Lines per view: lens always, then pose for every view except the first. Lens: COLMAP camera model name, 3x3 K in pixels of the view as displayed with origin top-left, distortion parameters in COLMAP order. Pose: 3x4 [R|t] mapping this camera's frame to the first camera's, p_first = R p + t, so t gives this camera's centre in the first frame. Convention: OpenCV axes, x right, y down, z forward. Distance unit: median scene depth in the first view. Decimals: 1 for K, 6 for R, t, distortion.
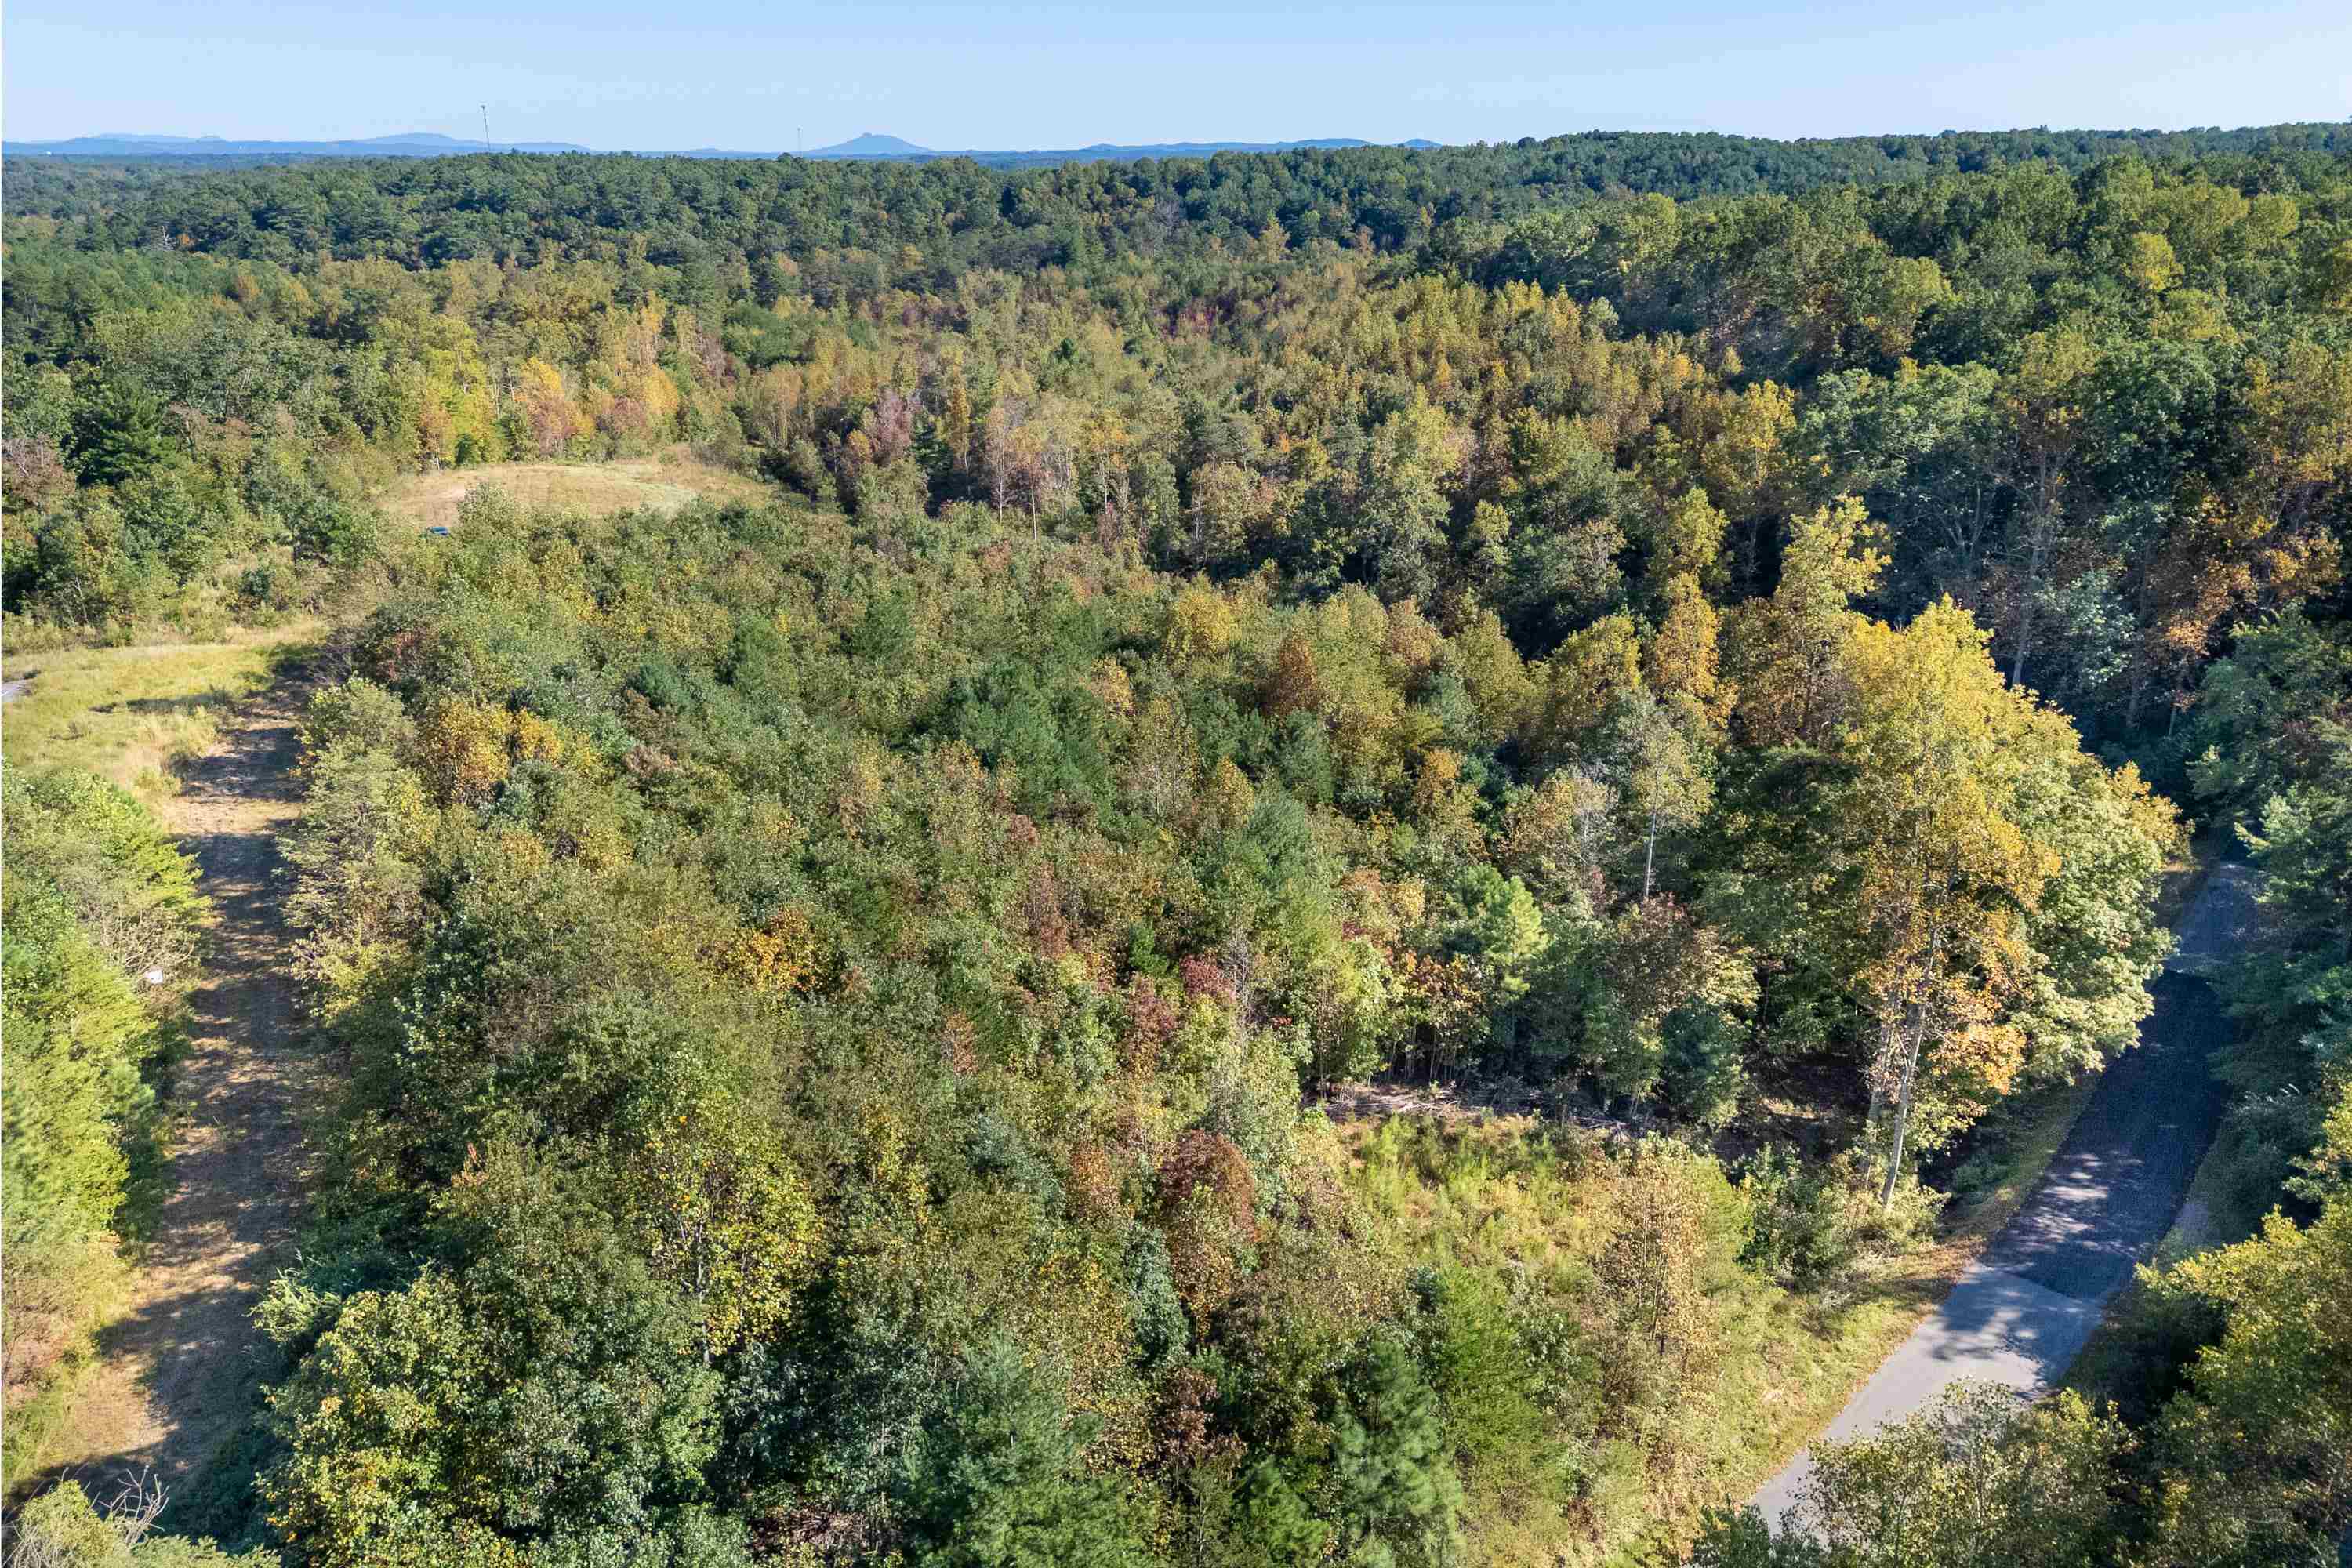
lens RADIAL K [[1704.7, 0, 1176.0], [0, 1704.7, 784.0], [0, 0, 1]] dist [0.067516, -0.051007]
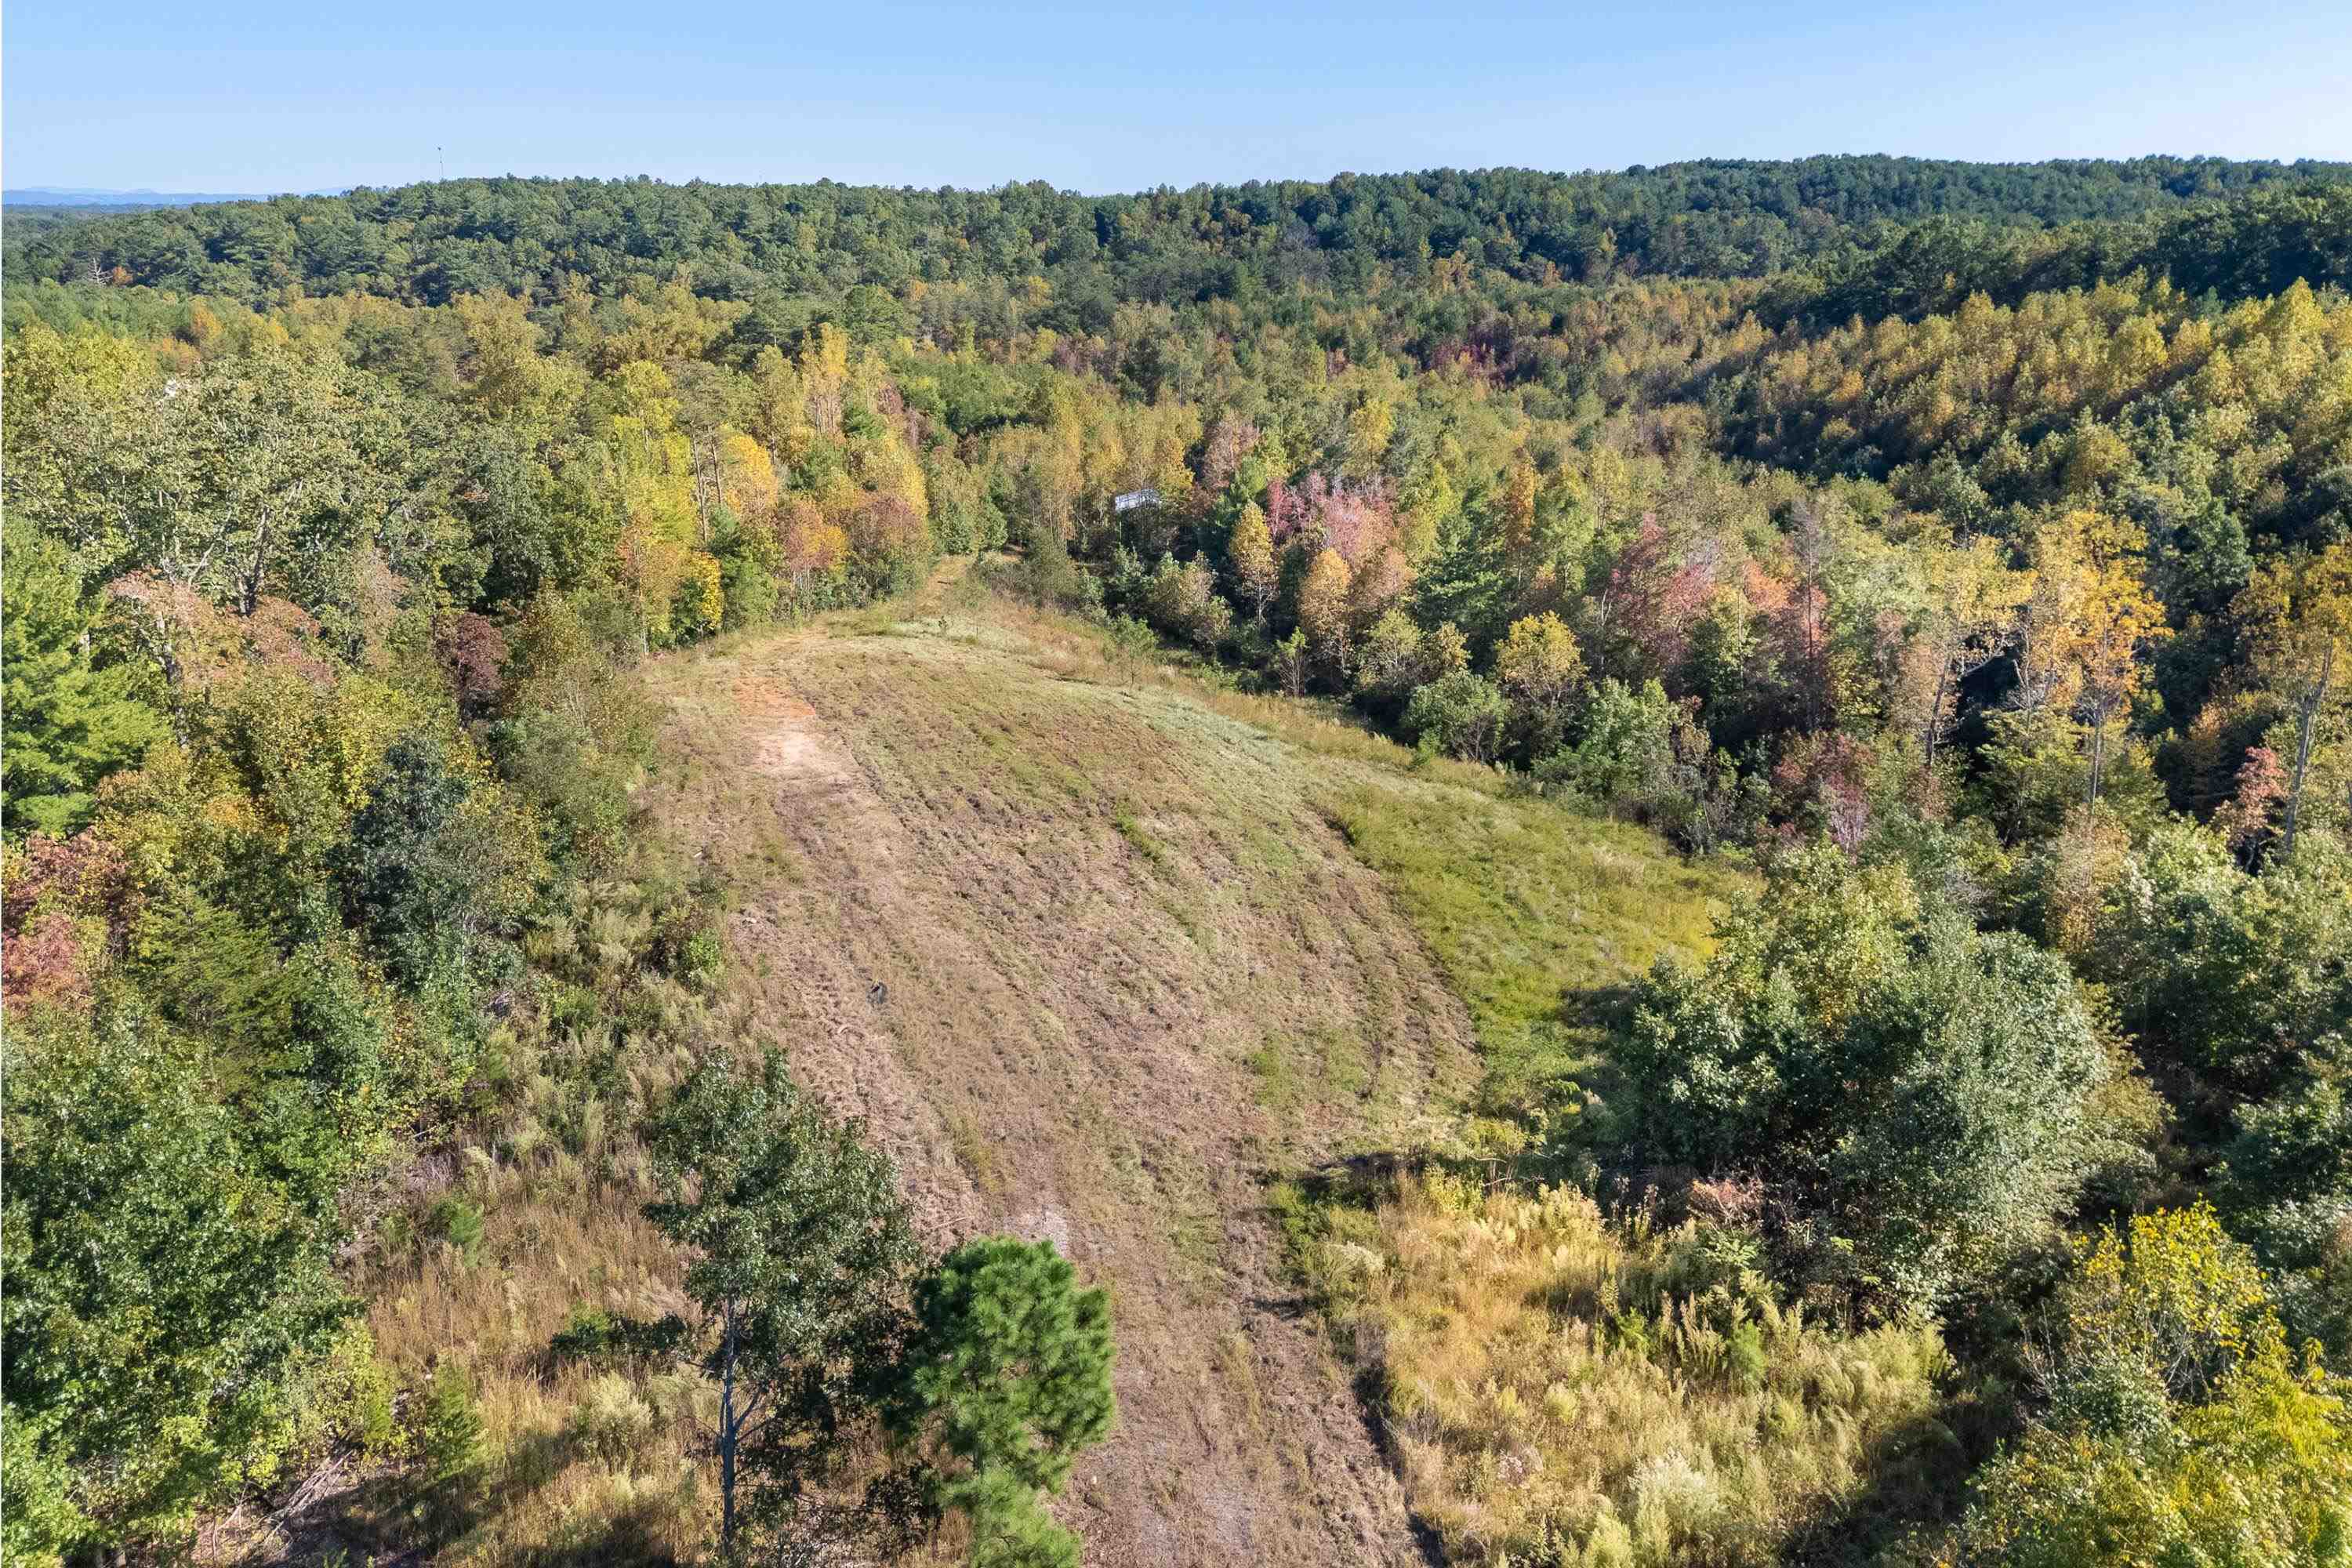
lens RADIAL K [[1704.7, 0, 1176.0], [0, 1704.7, 784.0], [0, 0, 1]] dist [0.067516, -0.051007]
pose [[0.999483, -0.010394, 0.030413, -0.097346], [0.011222, 0.999568, -0.027172, -0.043205], [-0.030117, 0.027500, 0.999168, 0.166636]]
